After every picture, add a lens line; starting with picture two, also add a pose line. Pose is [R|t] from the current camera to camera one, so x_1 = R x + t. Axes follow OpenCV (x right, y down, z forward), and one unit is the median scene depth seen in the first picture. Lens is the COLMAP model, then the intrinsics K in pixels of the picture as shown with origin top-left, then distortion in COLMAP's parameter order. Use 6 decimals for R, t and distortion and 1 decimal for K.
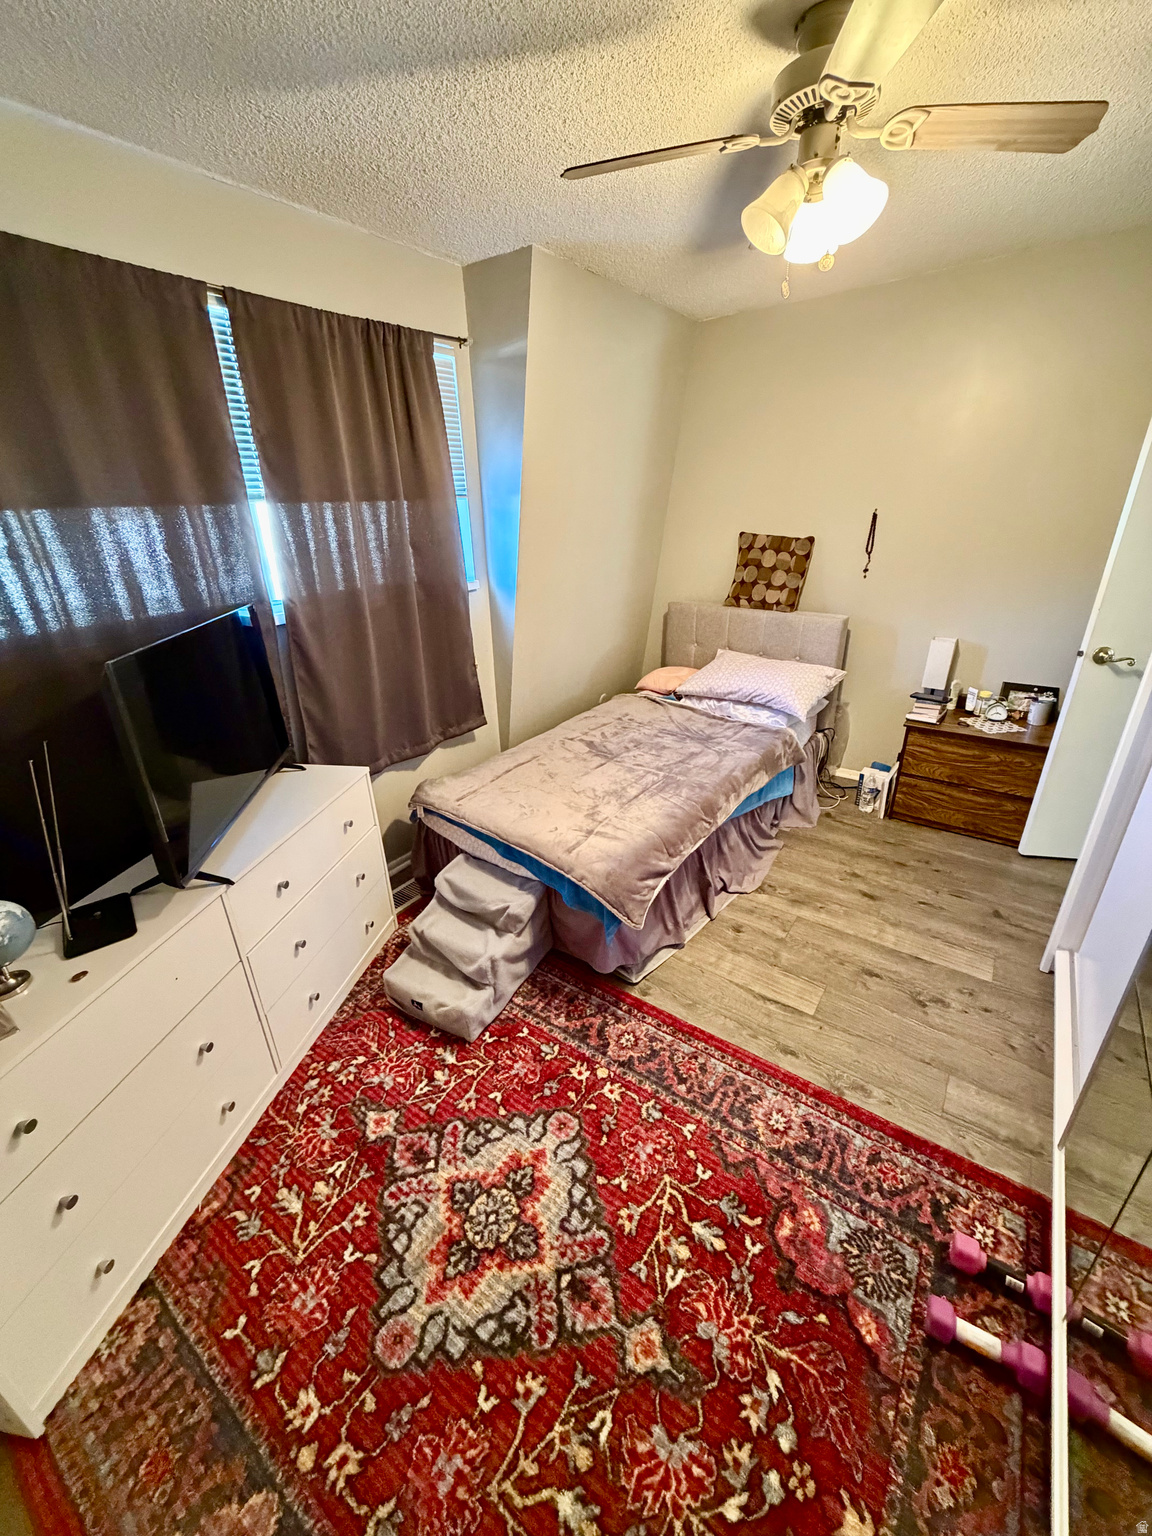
lens RADIAL K [[610.6, 0, 582.4], [0, 610.6, 770.4], [0, 0, 1]] dist [-0.000494, 0.000434]
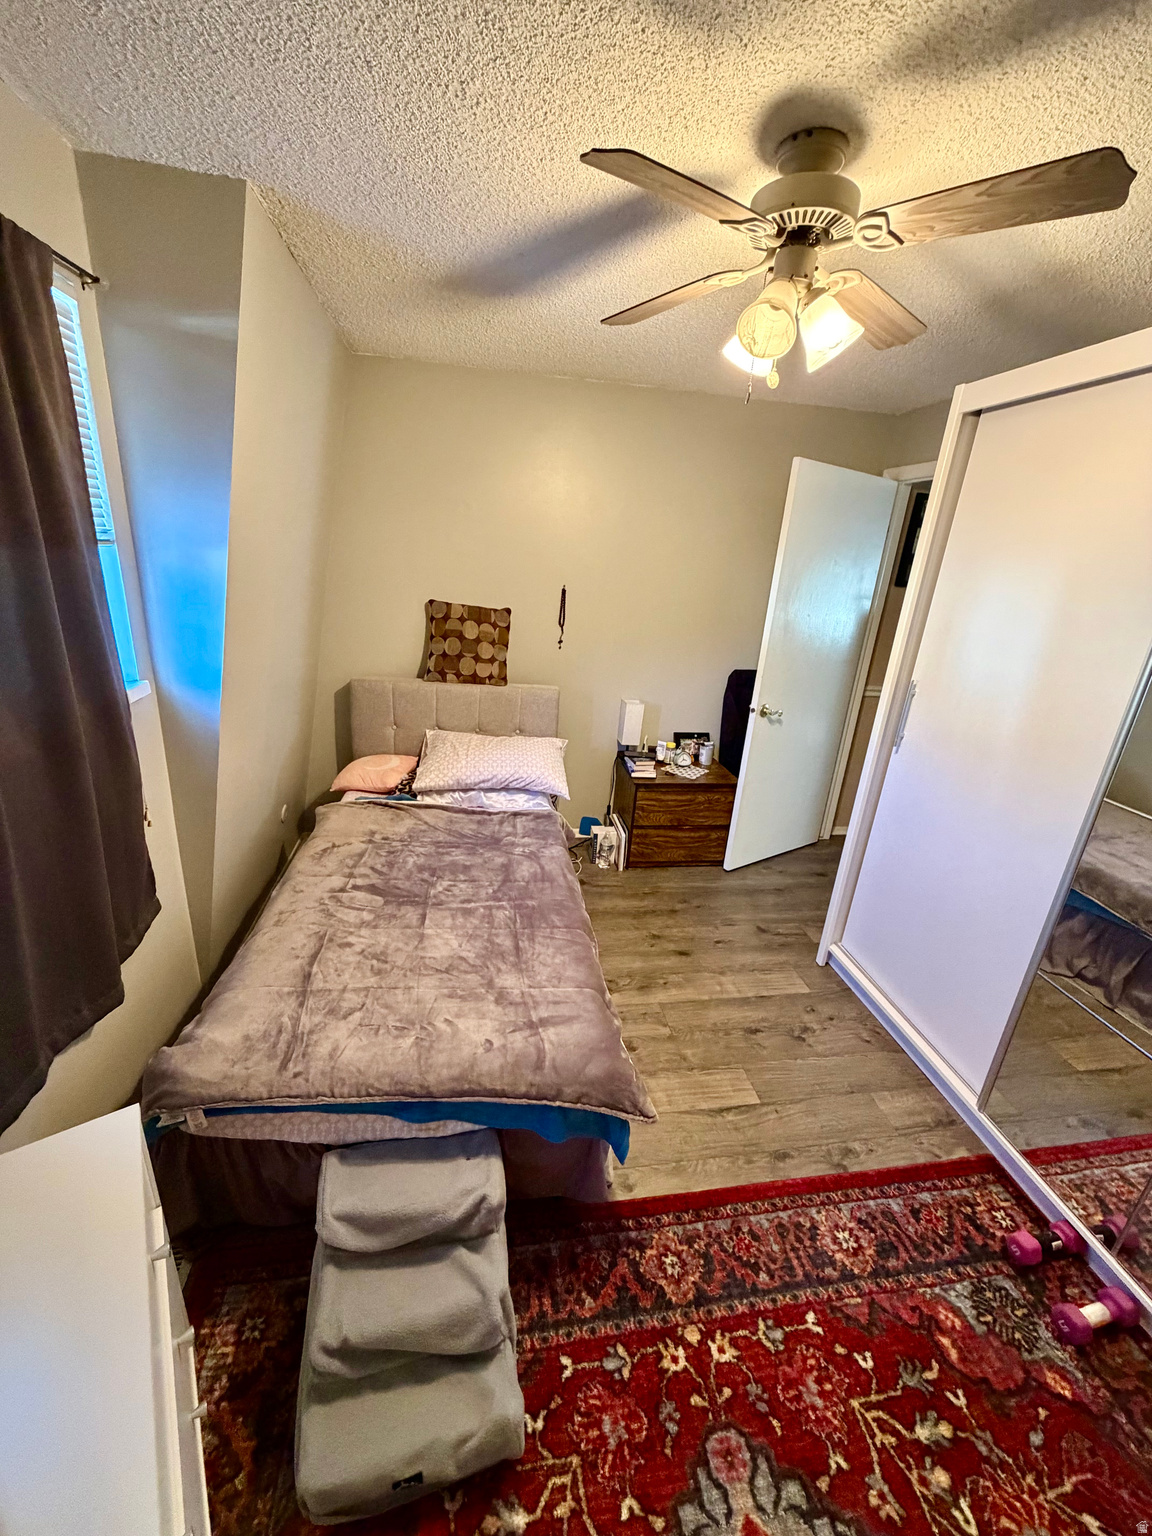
lens RADIAL K [[610.6, 0, 581.0], [0, 610.6, 768.3], [0, 0, 1]] dist [-0.000494, 0.000434]
pose [[0.697702, -0.167180, 0.696608, -0.444916], [0.208004, 0.977774, 0.026328, -0.227789], [-0.685526, 0.126528, 0.716969, 0.429659]]
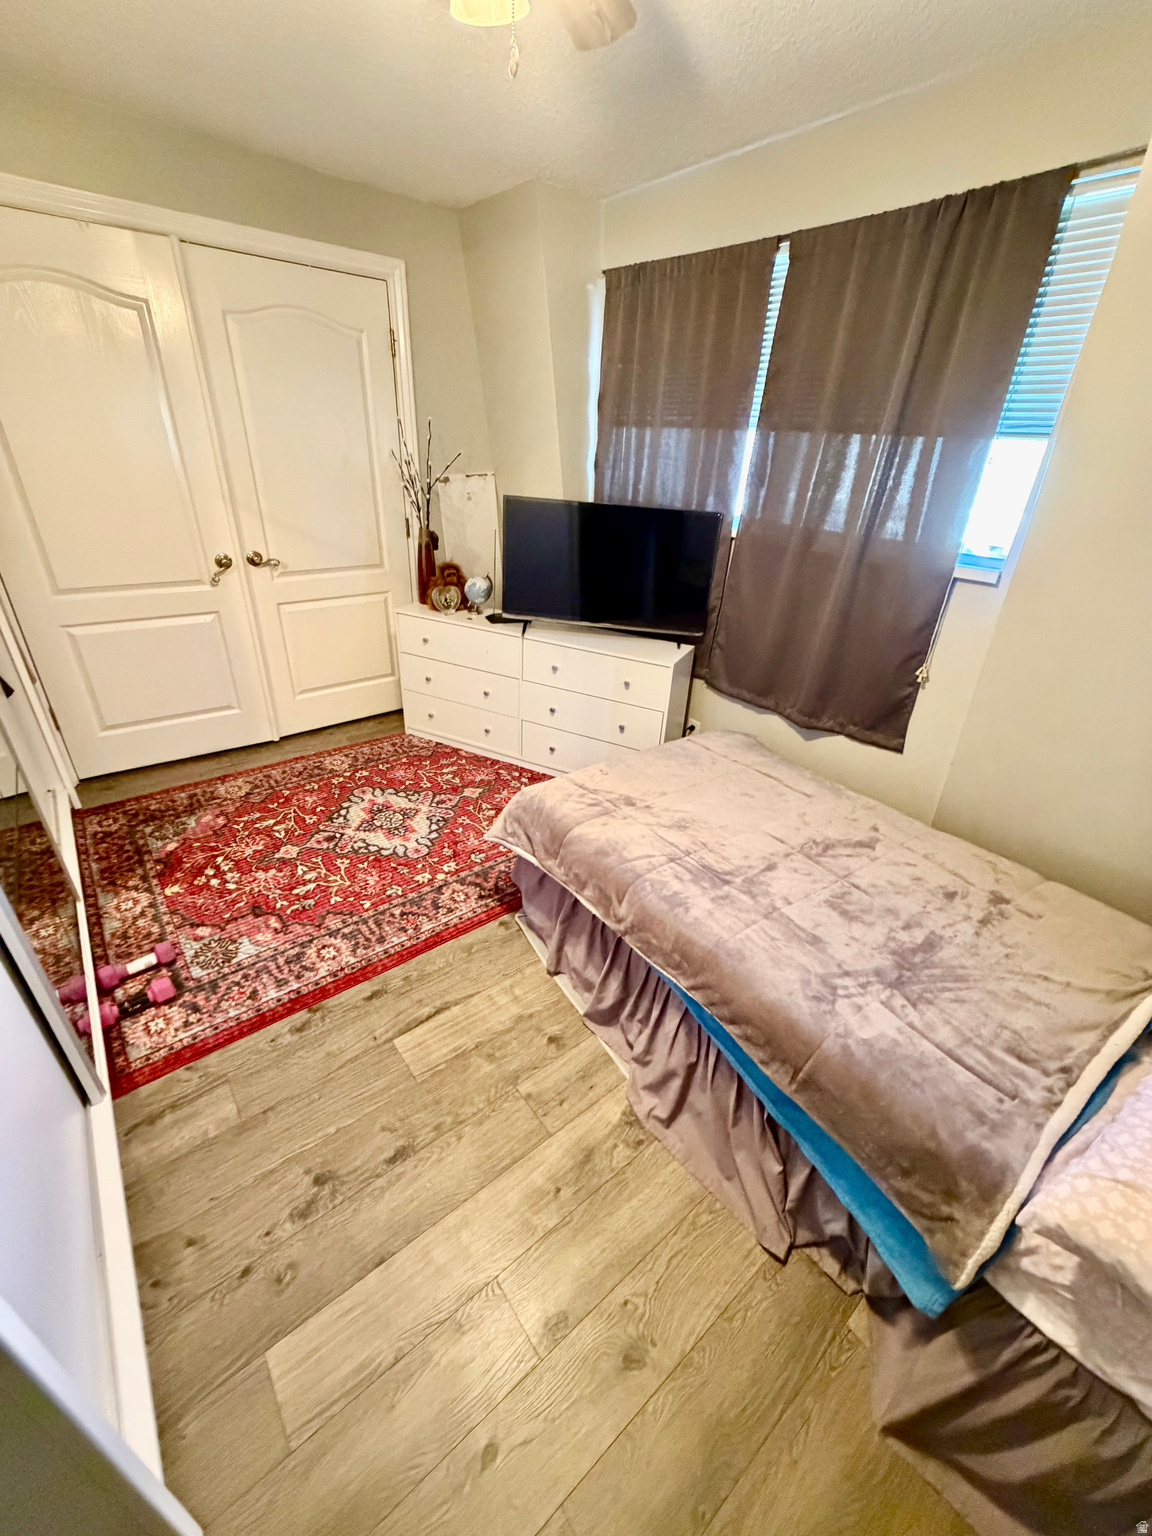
lens RADIAL K [[610.6, 0, 574.4], [0, 610.6, 771.1], [0, 0, 1]] dist [-0.000494, 0.000434]
pose [[-0.286613, 0.470755, -0.834411, 0.871058], [-0.428172, 0.716188, 0.551130, -0.472913], [0.857043, 0.515232, -0.003705, 1.058281]]
